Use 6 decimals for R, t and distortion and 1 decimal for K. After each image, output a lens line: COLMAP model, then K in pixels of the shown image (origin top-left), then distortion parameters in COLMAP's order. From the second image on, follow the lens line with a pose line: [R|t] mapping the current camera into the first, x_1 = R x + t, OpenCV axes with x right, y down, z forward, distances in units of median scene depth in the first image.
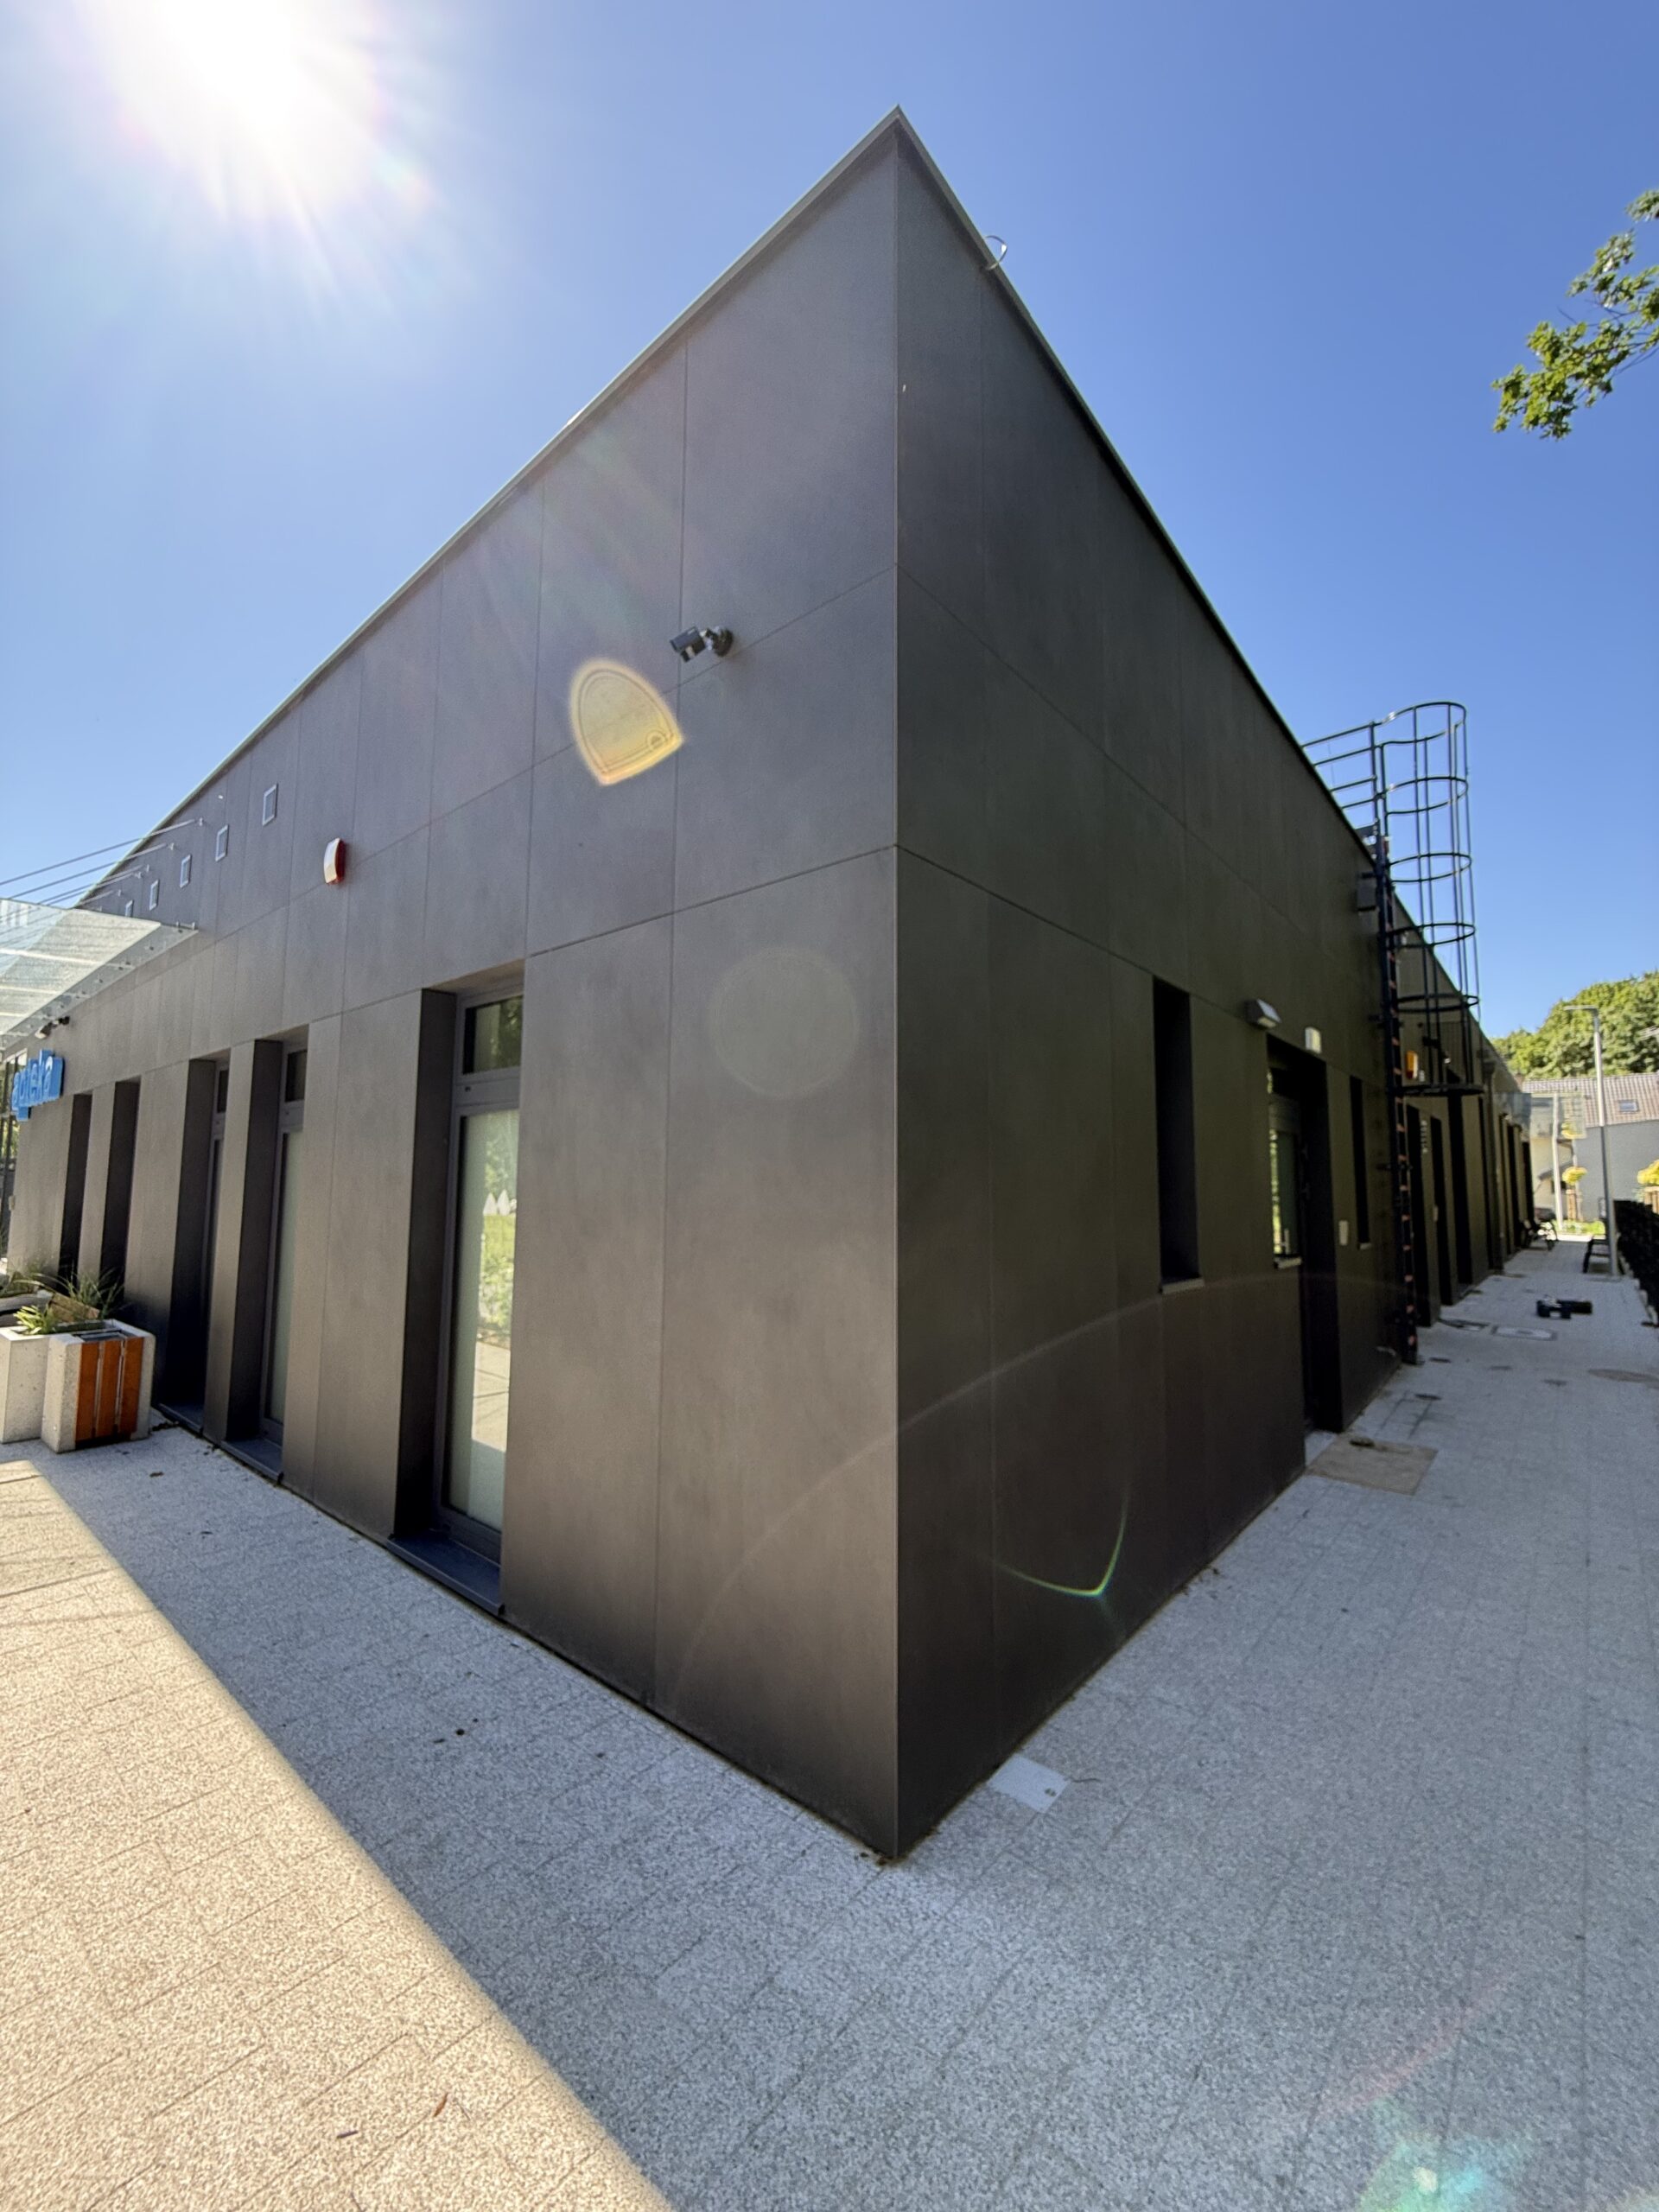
lens RADIAL K [[887.8, 0, 828.5], [0, 887.8, 1099.8], [0, 0, 1]] dist [-0.003132, 0.000523]
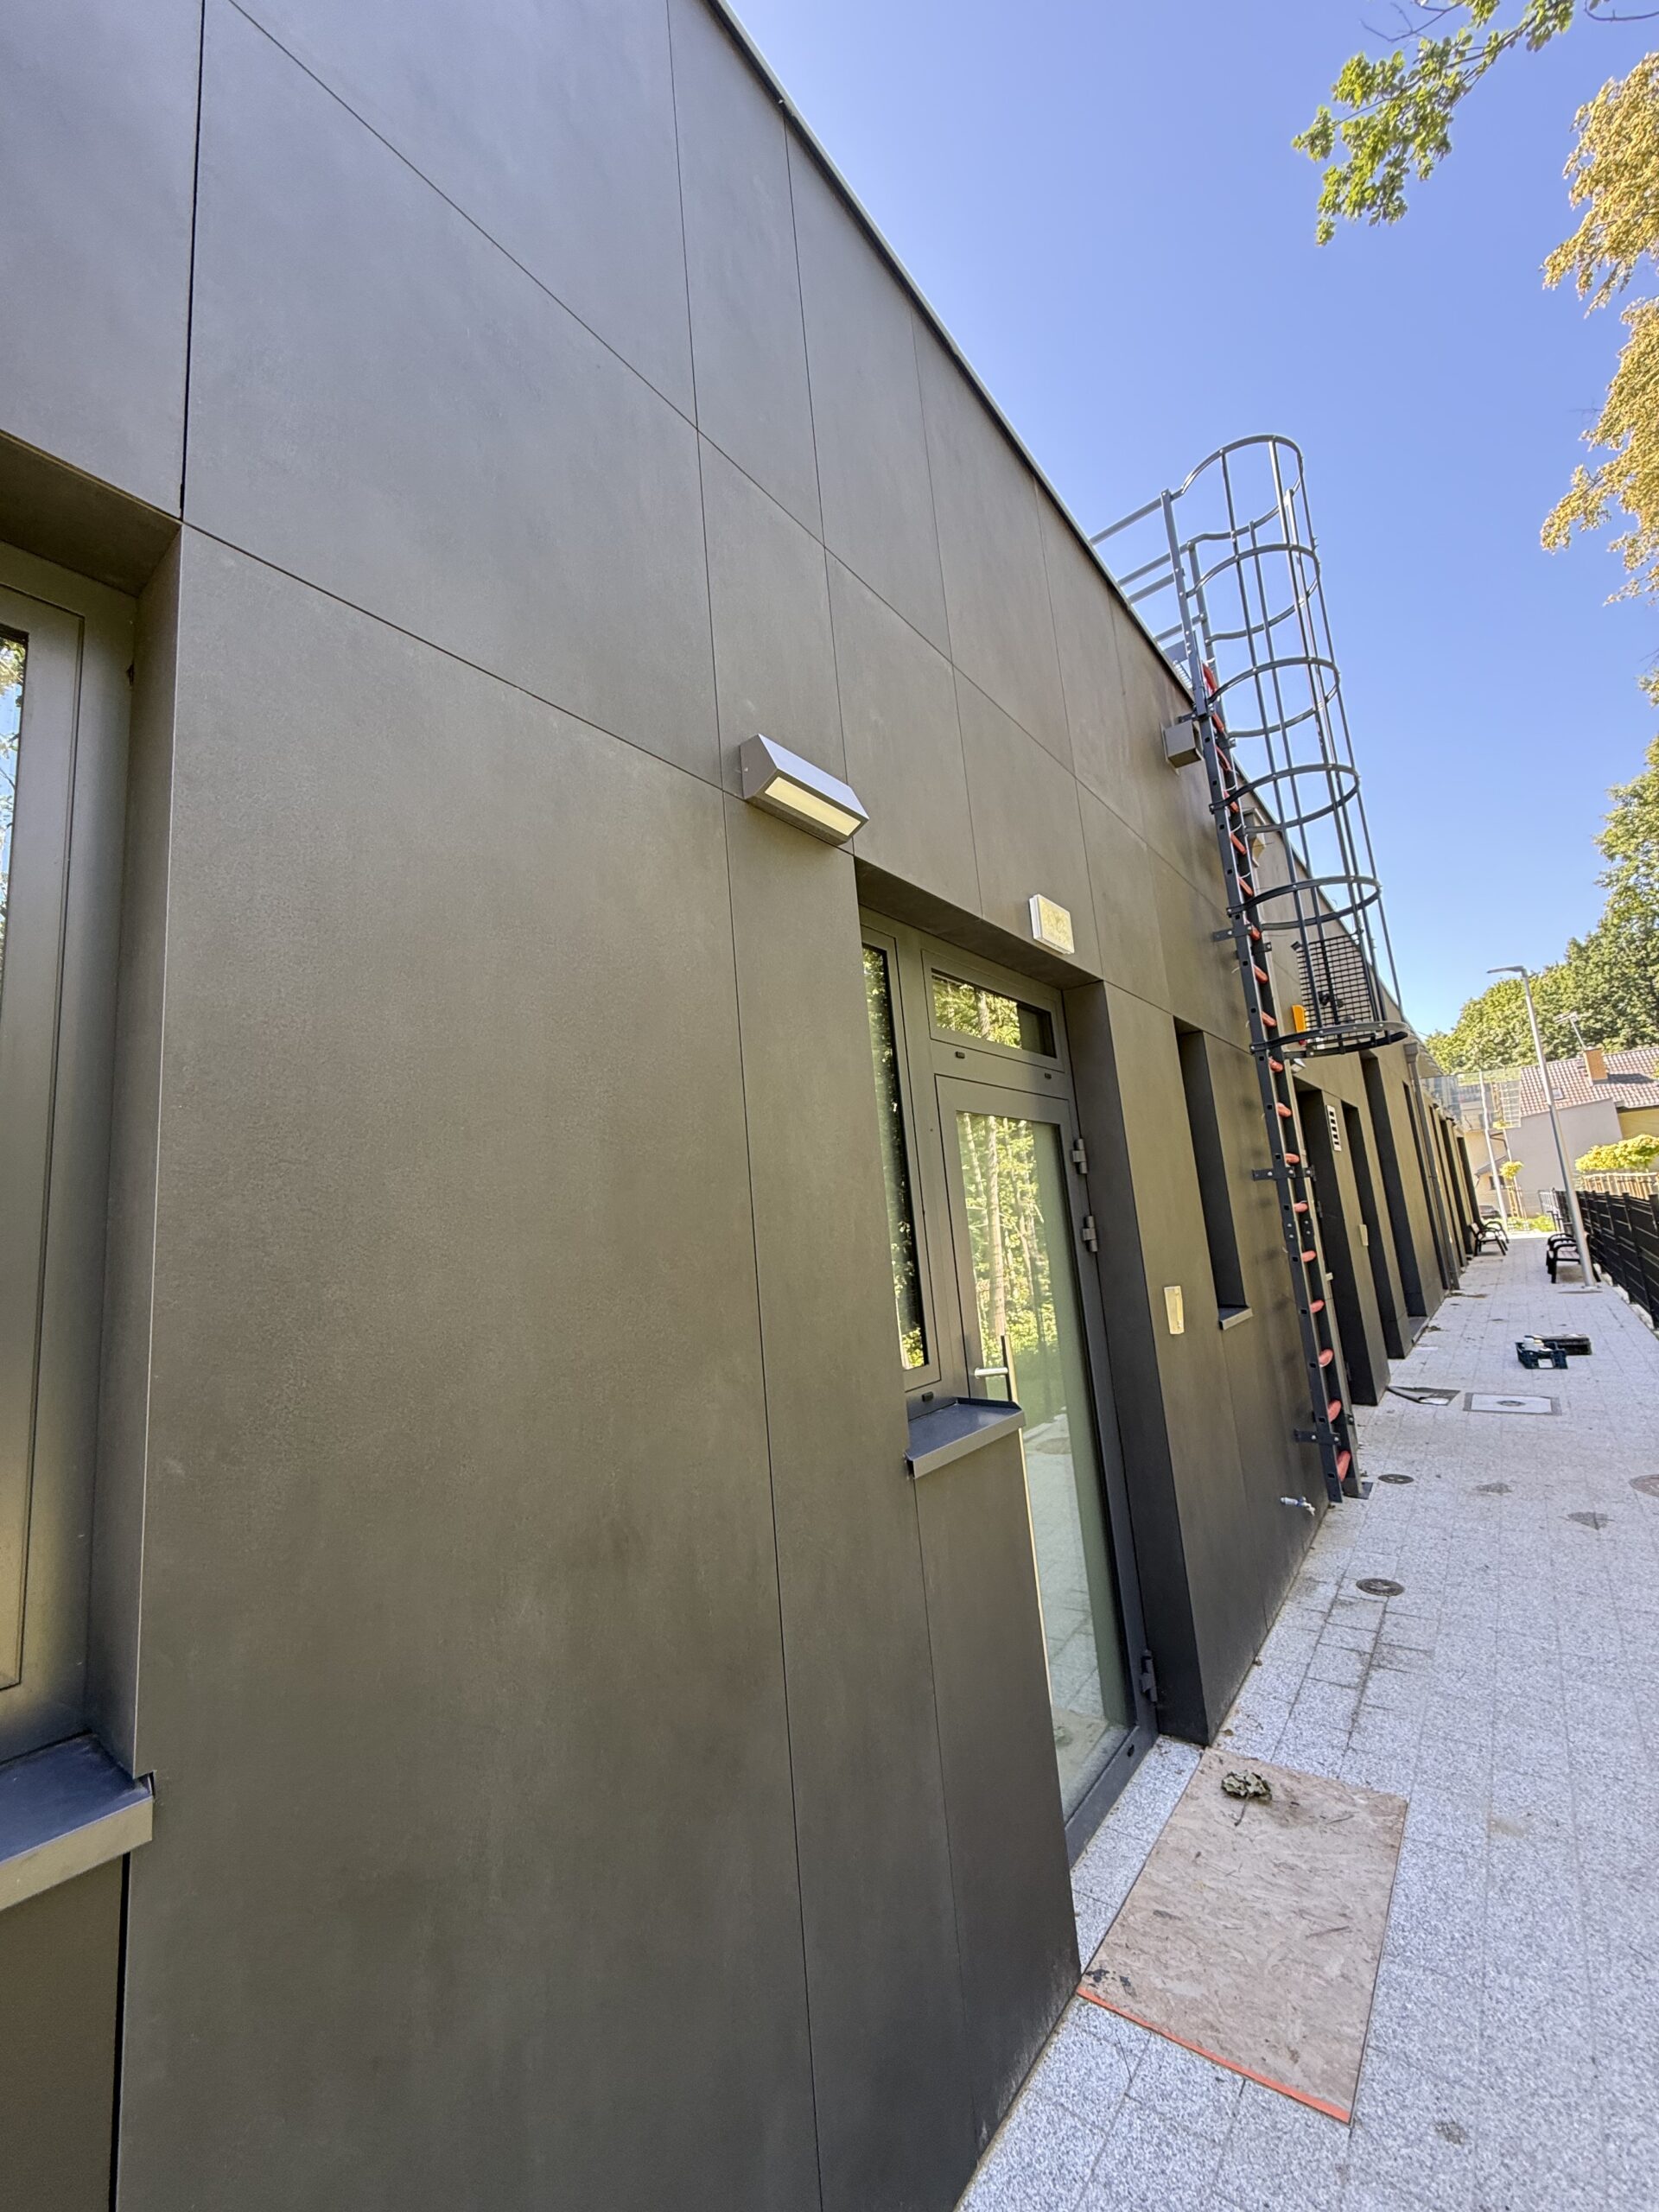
lens RADIAL K [[879.8, 0, 827.6], [0, 879.8, 1096.6], [0, 0, 1]] dist [0.000118, 0.000360]
pose [[0.995093, -0.082700, 0.054321, 0.381652], [0.086258, 0.994031, -0.066798, 0.046975], [-0.048473, 0.071156, 0.996287, 0.521074]]
